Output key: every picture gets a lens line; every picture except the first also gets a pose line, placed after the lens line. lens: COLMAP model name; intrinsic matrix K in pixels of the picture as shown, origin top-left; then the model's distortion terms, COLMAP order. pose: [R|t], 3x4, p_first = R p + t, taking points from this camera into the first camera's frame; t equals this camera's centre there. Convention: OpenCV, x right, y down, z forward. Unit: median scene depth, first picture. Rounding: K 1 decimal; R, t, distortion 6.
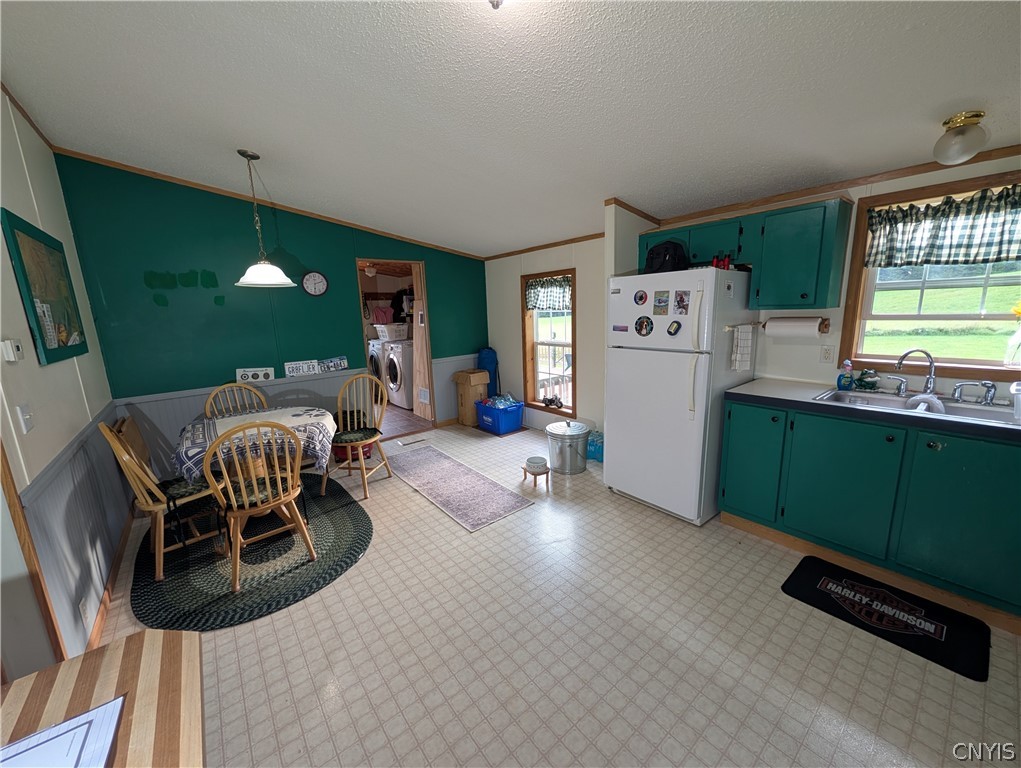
lens RADIAL K [[393.5, 0, 510.5], [0, 393.5, 384.0], [0, 0, 1]] dist [0.000412, 0.000092]
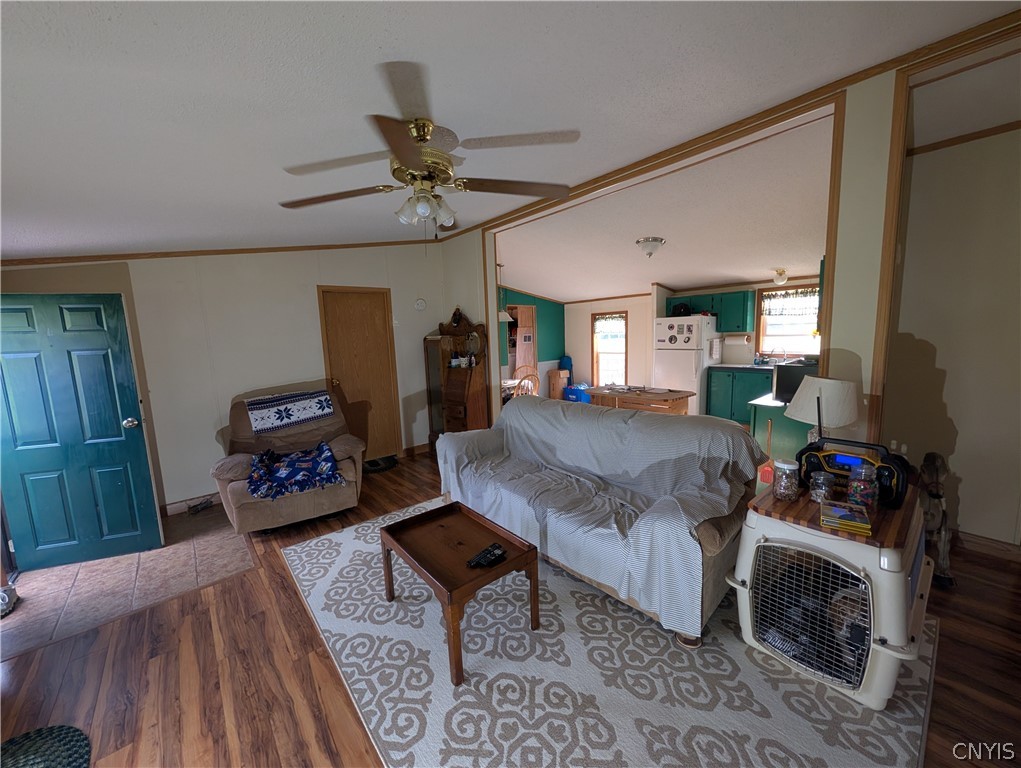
lens RADIAL K [[393.5, 0, 510.5], [0, 393.5, 384.0], [0, 0, 1]] dist [0.000412, 0.000092]
pose [[0.999526, -0.003000, 0.030630, -0.641232], [0.004929, 0.997995, -0.063100, 0.238871], [-0.030380, 0.063221, 0.997537, -1.176713]]
